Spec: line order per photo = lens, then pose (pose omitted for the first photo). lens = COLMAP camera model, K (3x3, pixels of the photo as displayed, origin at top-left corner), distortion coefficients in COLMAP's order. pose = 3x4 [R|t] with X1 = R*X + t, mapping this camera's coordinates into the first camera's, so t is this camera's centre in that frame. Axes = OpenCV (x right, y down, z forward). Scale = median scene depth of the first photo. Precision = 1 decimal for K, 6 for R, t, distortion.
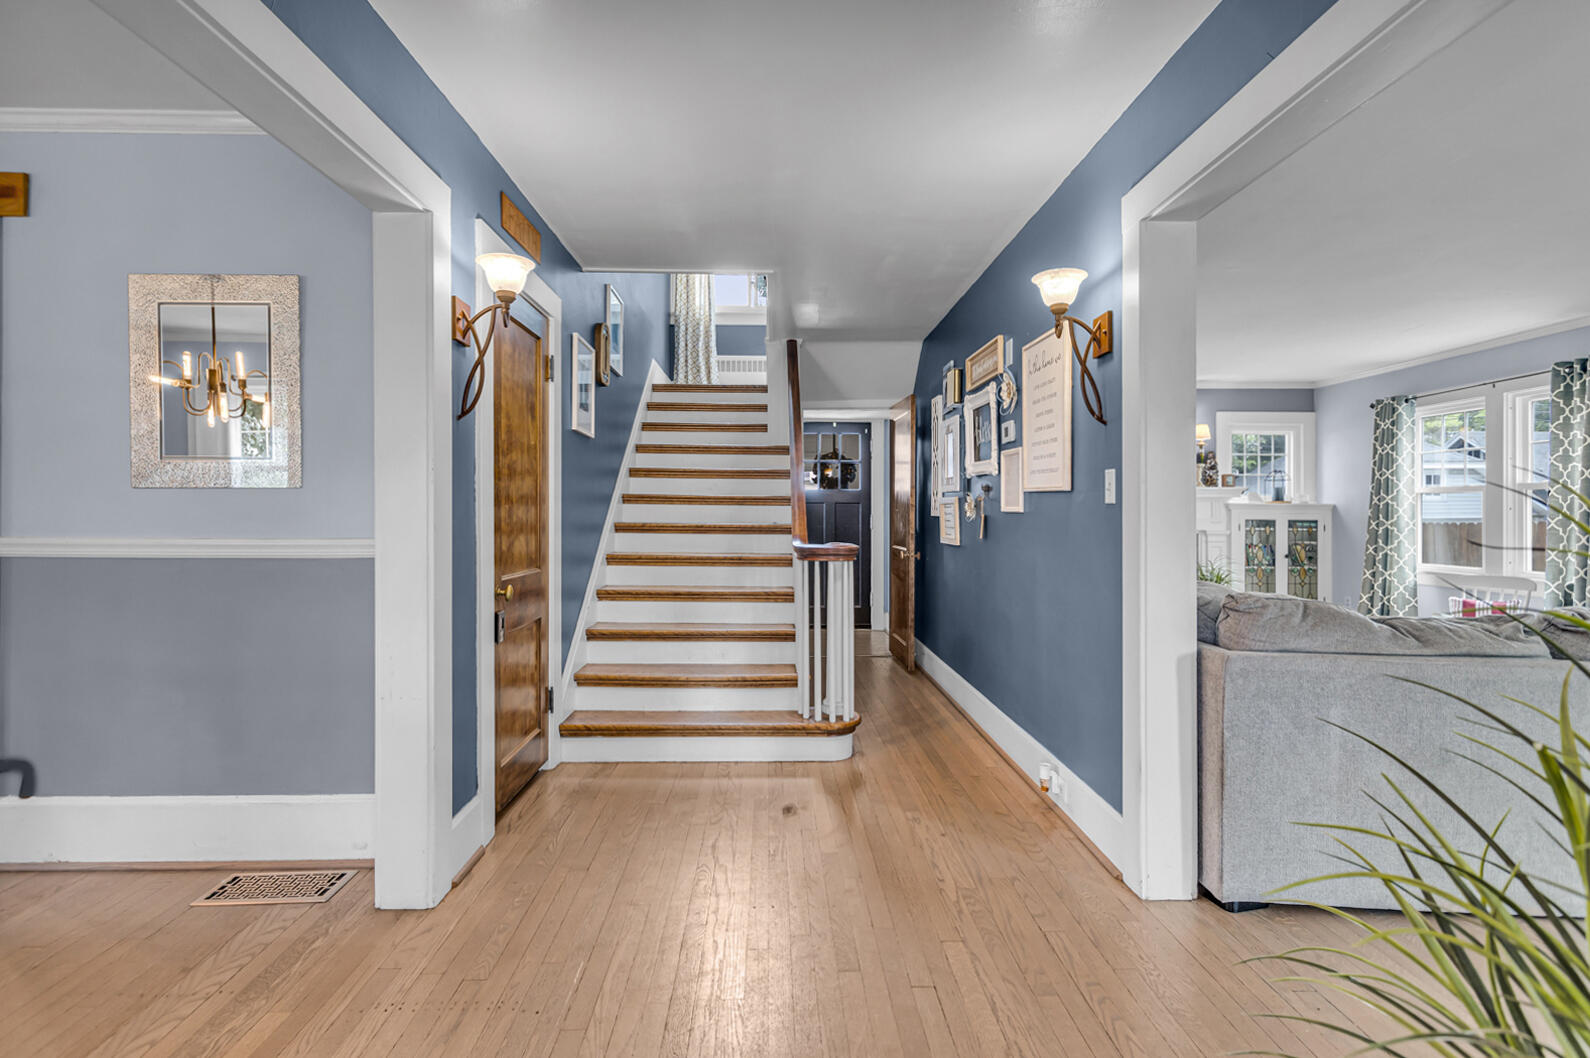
lens RADIAL K [[785.4, 0, 789.6], [0, 785.4, 521.0], [0, 0, 1]] dist [-0.003043, 0.000033]
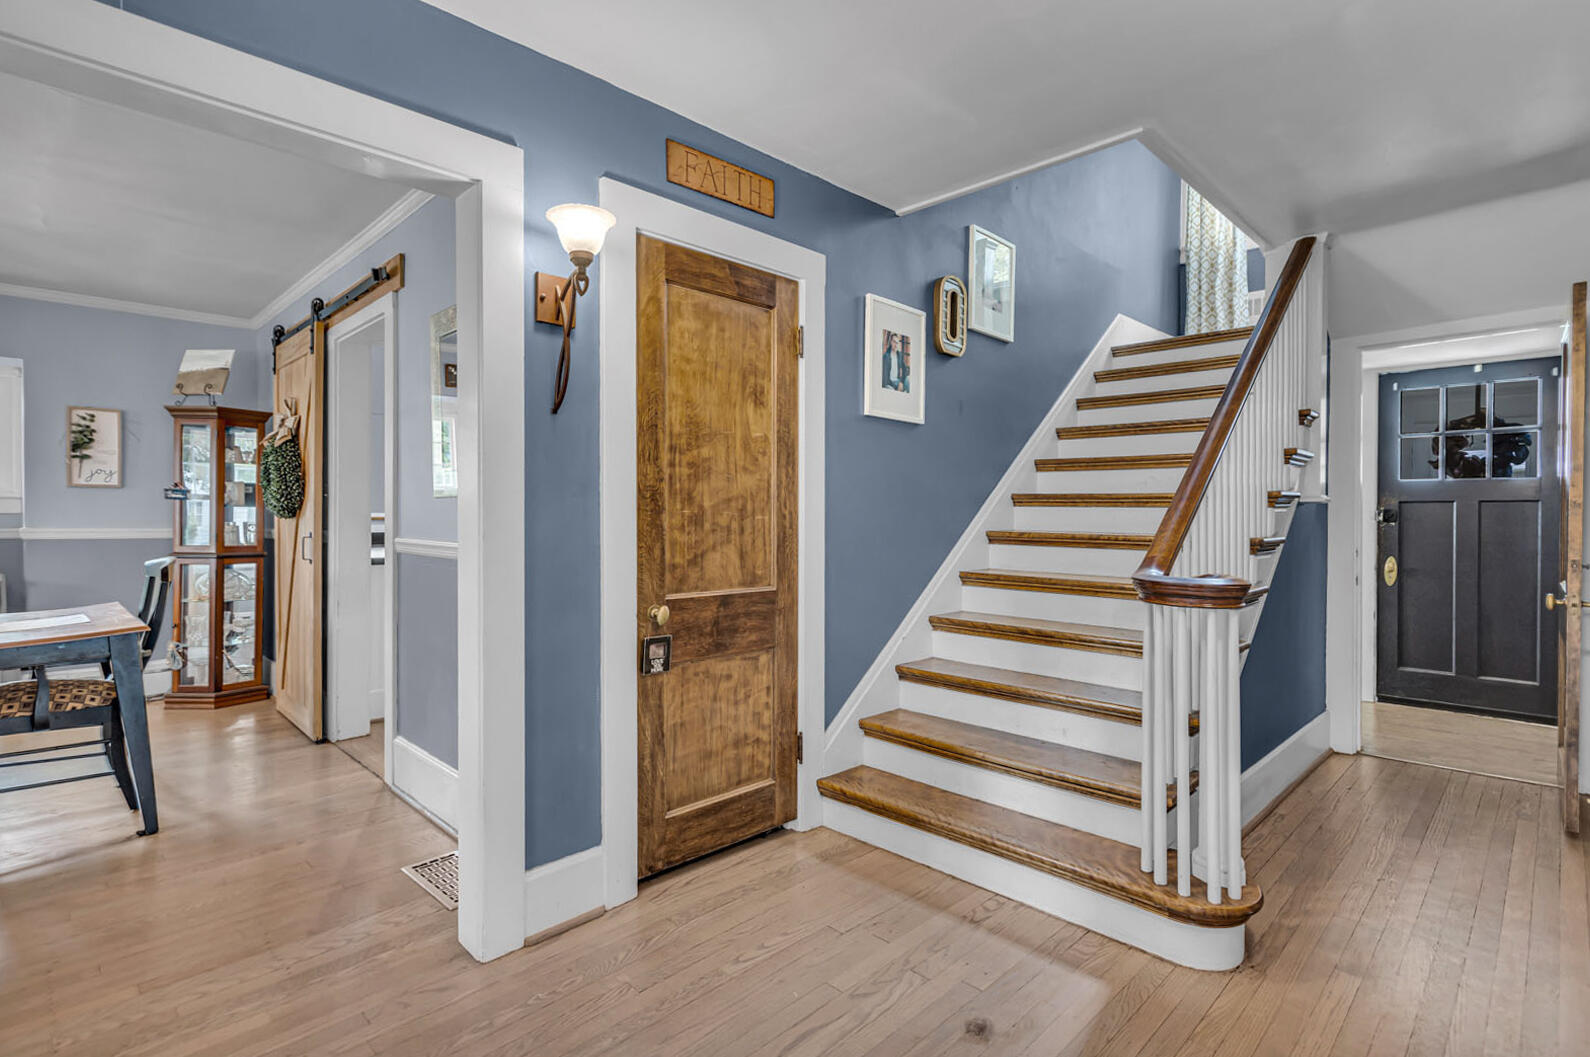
lens RADIAL K [[785.4, 0, 792.6], [0, 785.4, 521.6], [0, 0, 1]] dist [-0.003043, 0.000033]
pose [[0.674498, 0.007765, -0.738236, 0.270372], [-0.008774, 0.999958, 0.002502, -0.008390], [0.738225, 0.004790, 0.674538, 0.407341]]
